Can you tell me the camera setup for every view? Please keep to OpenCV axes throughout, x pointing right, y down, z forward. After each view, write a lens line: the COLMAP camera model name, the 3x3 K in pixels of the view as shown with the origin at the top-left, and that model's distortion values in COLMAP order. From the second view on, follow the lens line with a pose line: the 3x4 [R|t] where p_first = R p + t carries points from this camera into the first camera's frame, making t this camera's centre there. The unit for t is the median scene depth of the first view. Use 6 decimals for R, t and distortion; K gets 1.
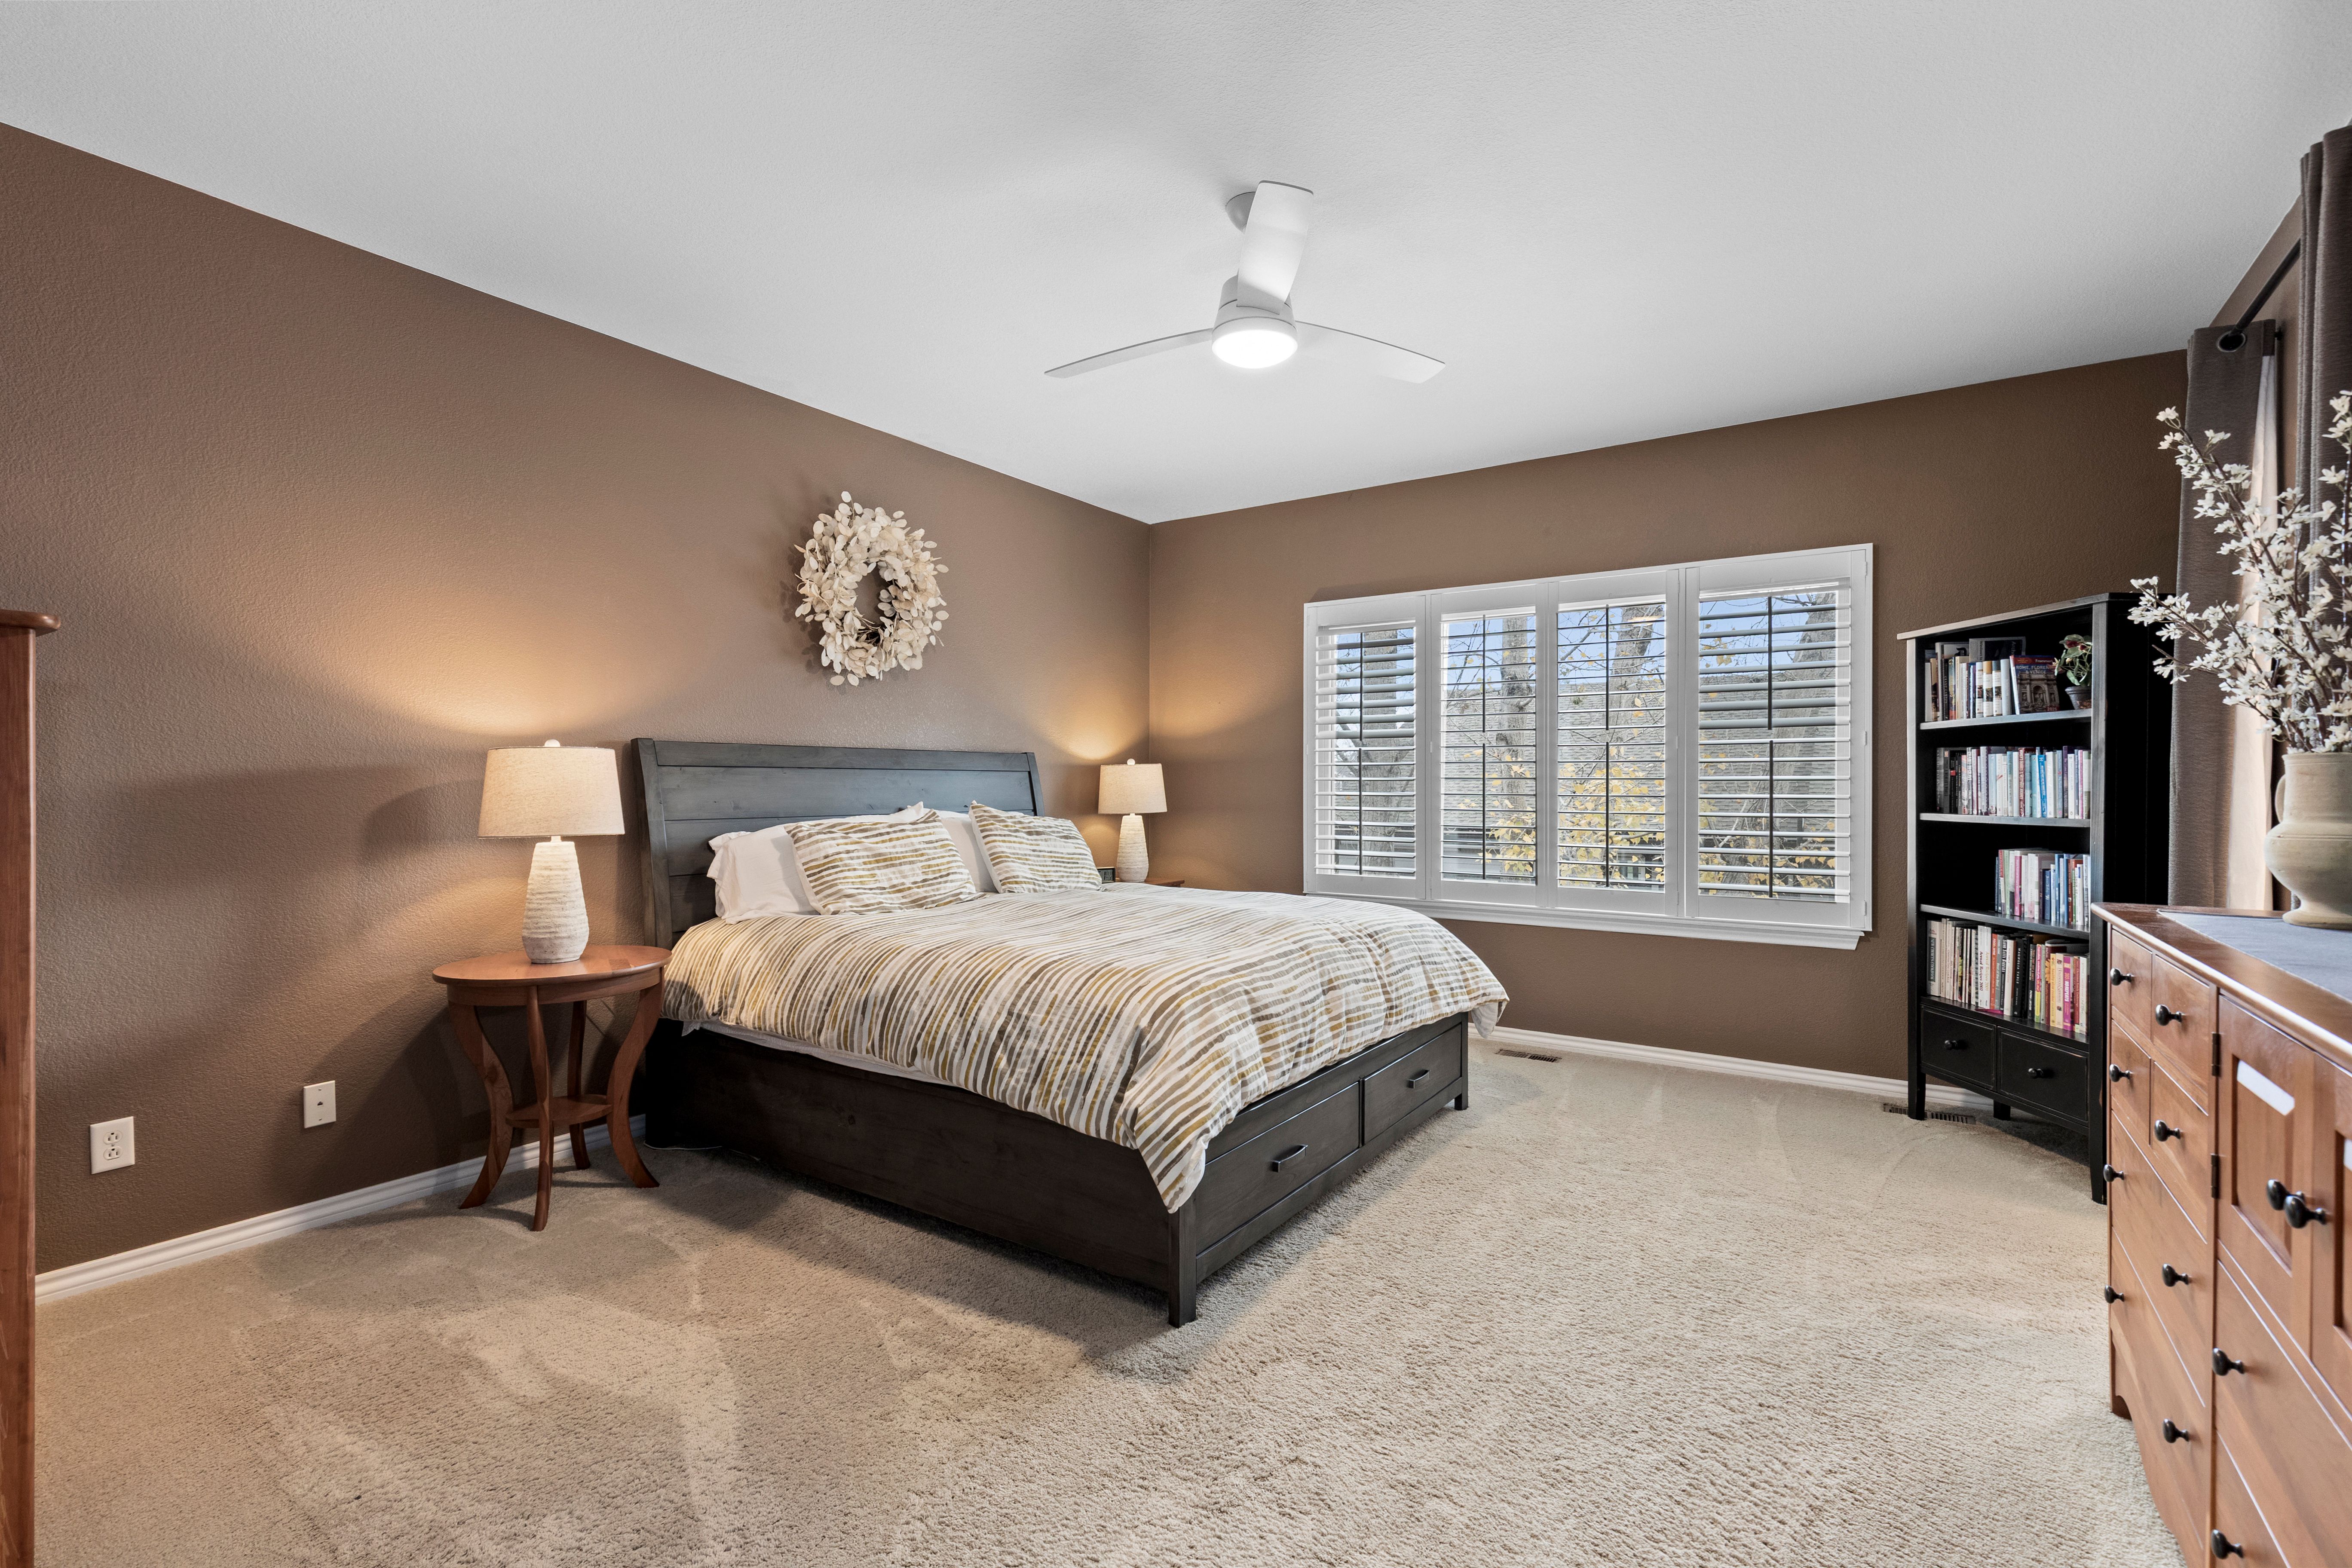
lens RADIAL K [[1059.4, 0, 1175.9], [0, 1059.4, 792.0], [0, 0, 1]] dist [0.004250, -0.000332]
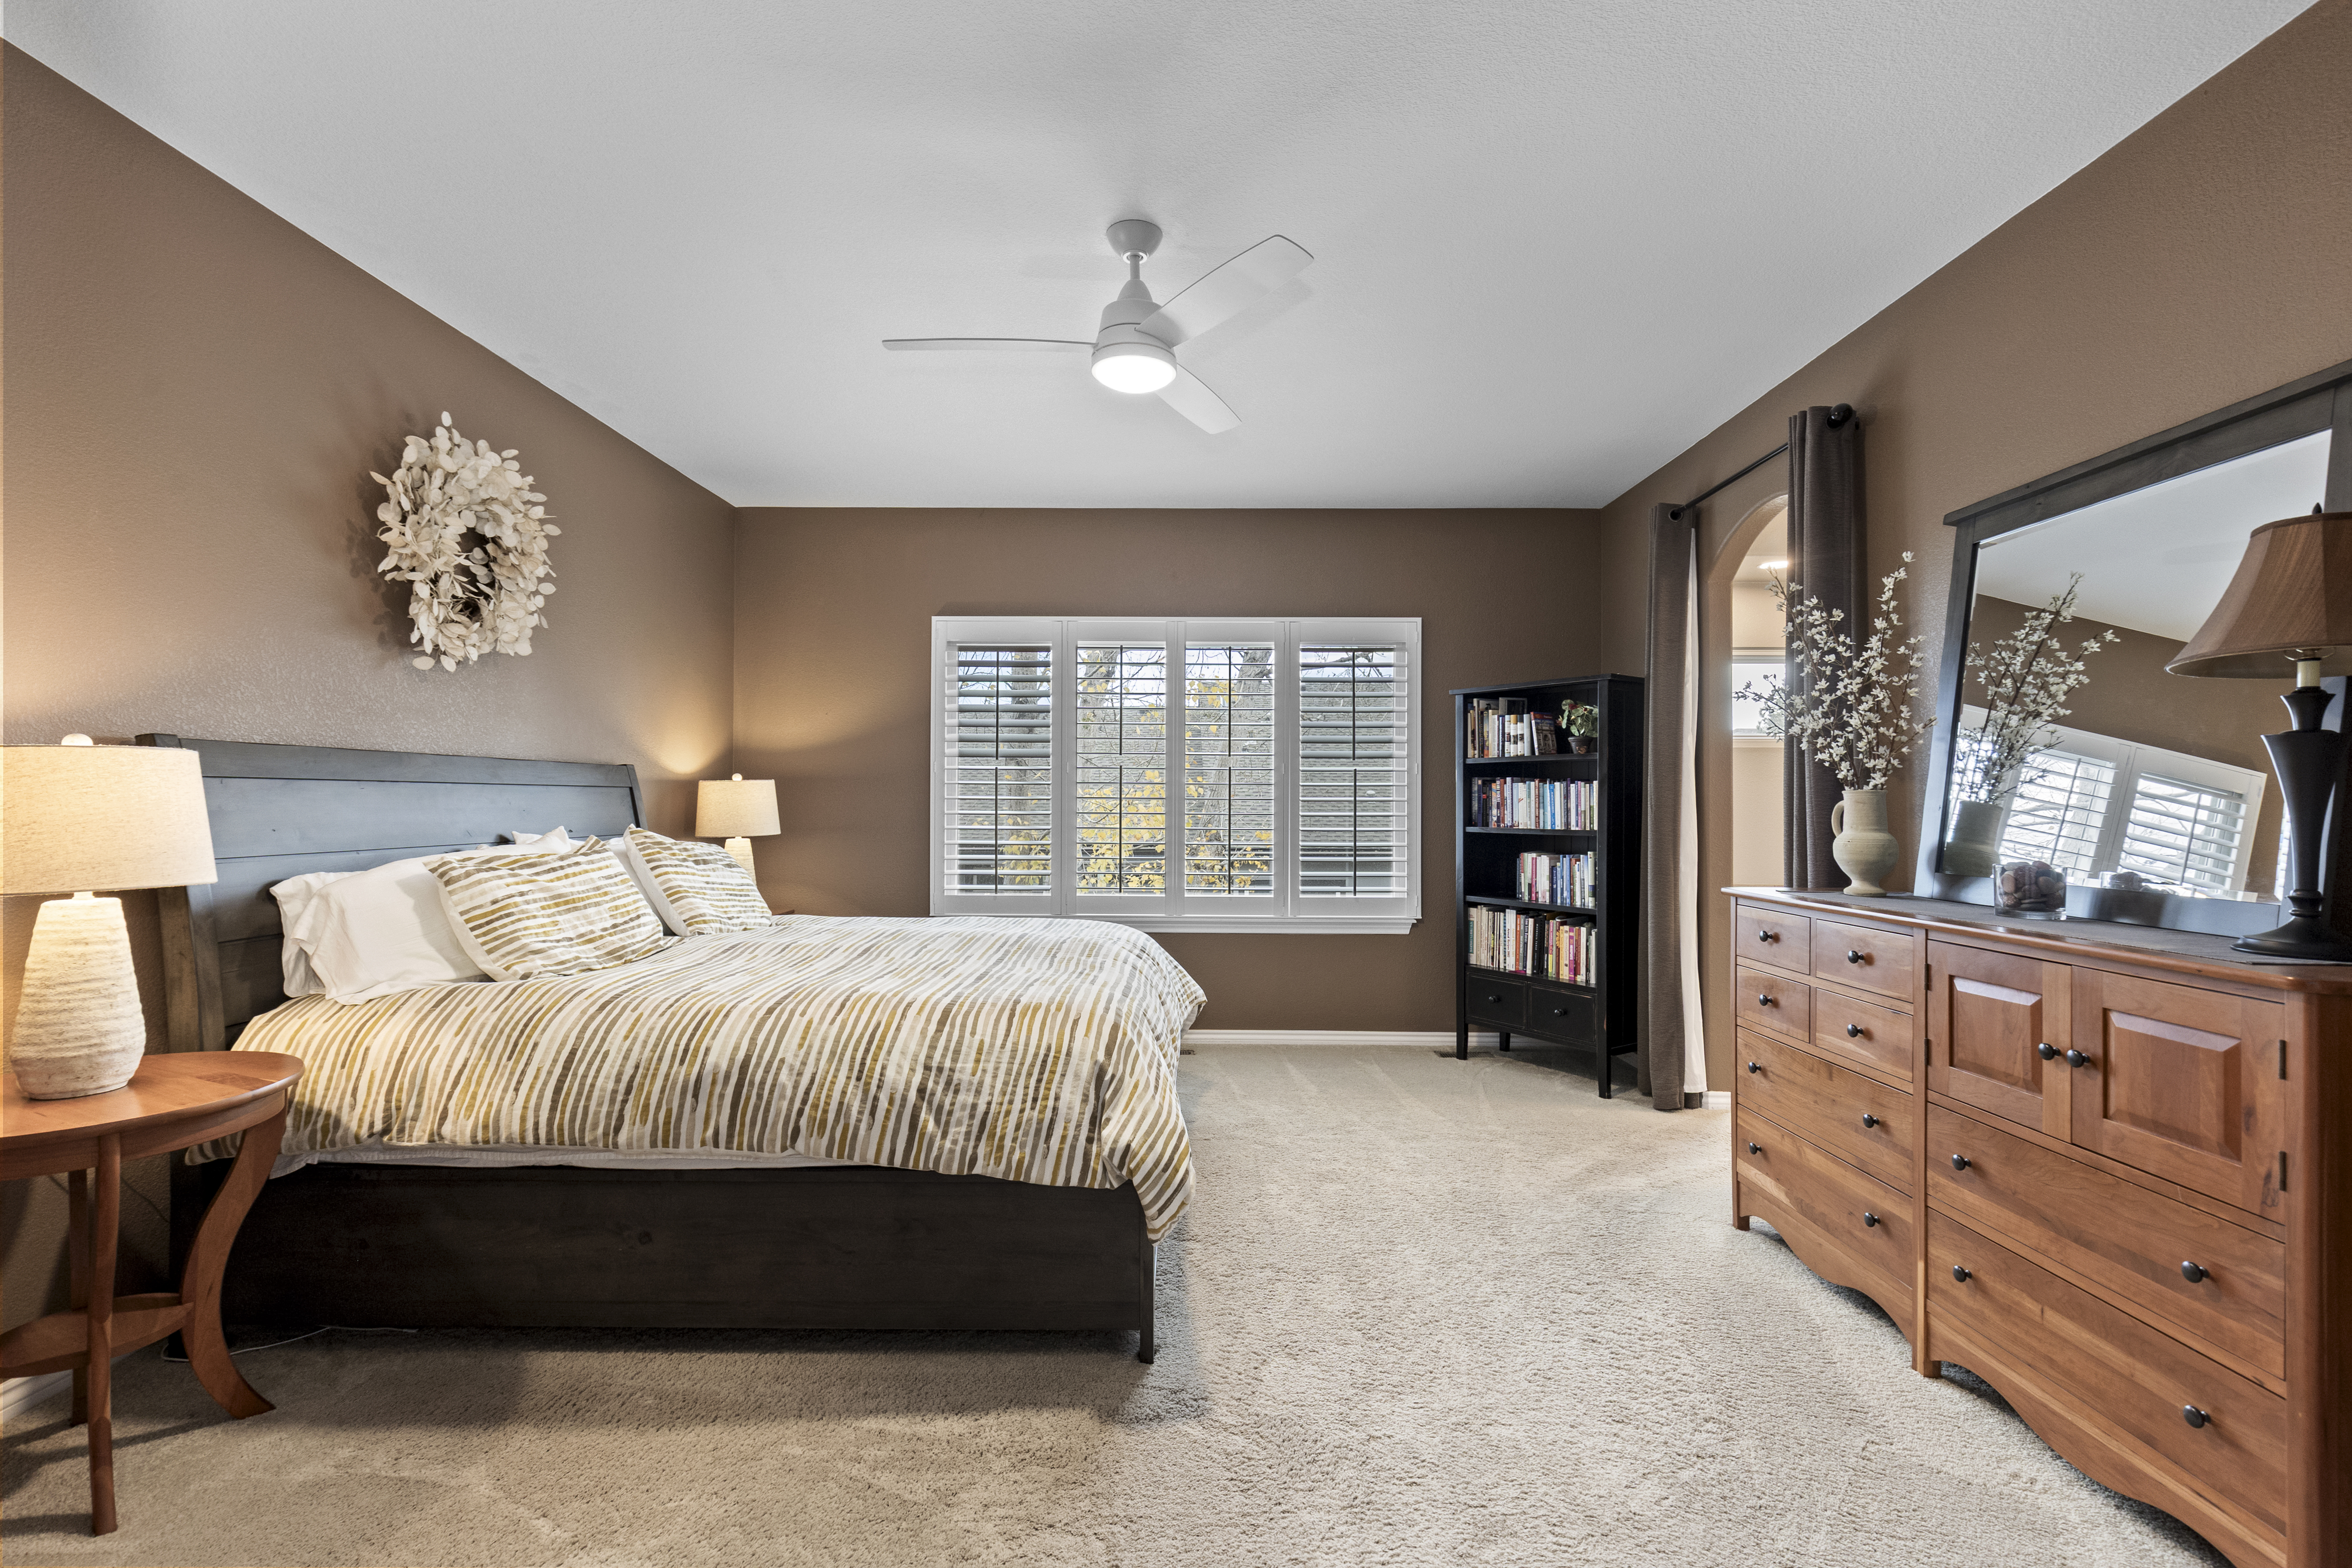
lens RADIAL K [[1059.4, 0, 1168.3], [0, 1059.4, 795.2], [0, 0, 1]] dist [0.004250, -0.000332]
pose [[0.832010, 0.005239, 0.554735, -0.360301], [0.000846, 0.999942, -0.010713, -0.005913], [-0.554759, 0.009383, 0.831958, 0.116693]]
